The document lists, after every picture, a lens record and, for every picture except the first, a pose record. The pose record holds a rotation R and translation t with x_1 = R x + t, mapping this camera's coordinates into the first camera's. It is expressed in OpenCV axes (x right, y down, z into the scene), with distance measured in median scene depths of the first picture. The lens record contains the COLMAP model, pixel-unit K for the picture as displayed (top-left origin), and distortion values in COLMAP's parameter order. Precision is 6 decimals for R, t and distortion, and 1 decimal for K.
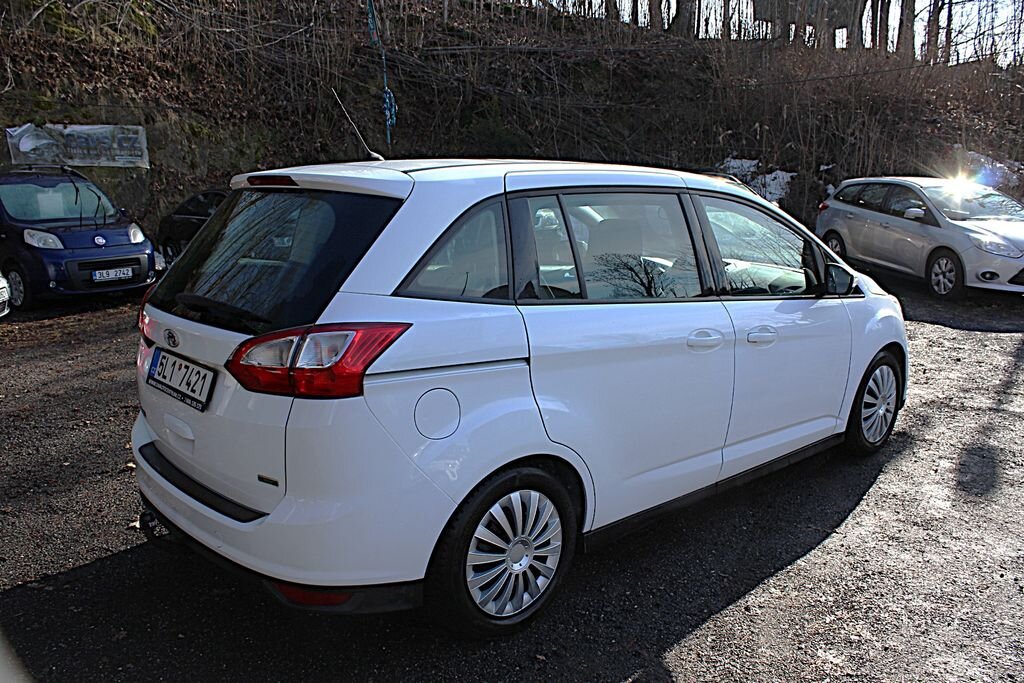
lens RADIAL K [[862.7, 0, 513.9], [0, 862.7, 344.6], [0, 0, 1]] dist [-0.165957, 0.149414]
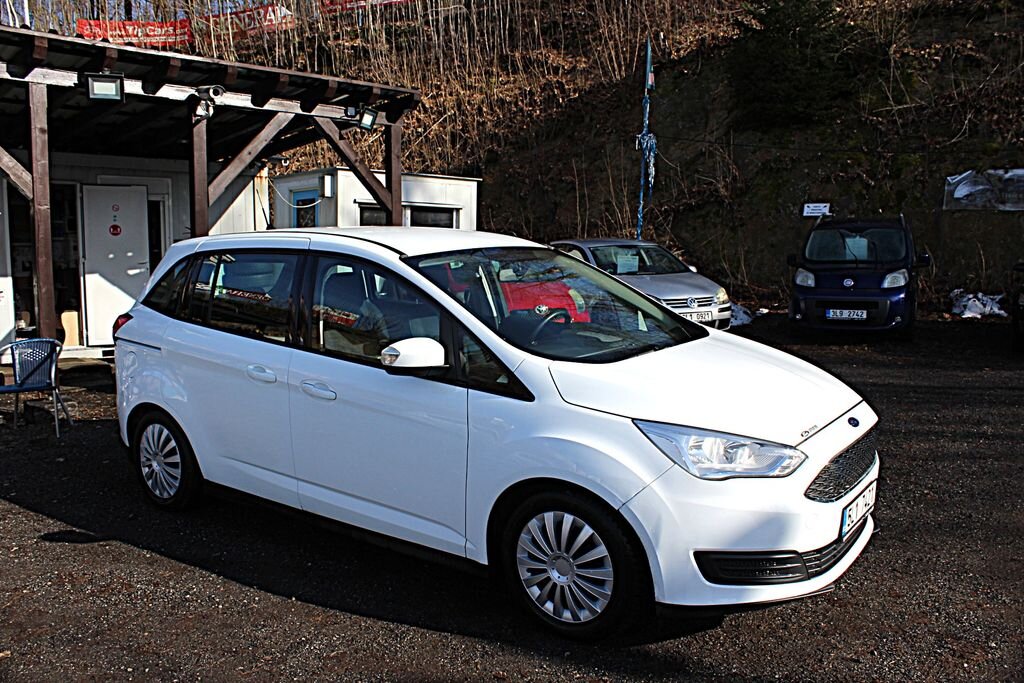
lens RADIAL K [[858.5, 0, 511.2], [0, 858.5, 343.7], [0, 0, 1]] dist [-0.169020, 0.150381]
pose [[0.194646, 0.125570, -0.972803, 0.312741], [-0.169767, 0.981117, 0.092675, -0.047309], [0.966070, 0.147111, 0.212288, 0.231456]]
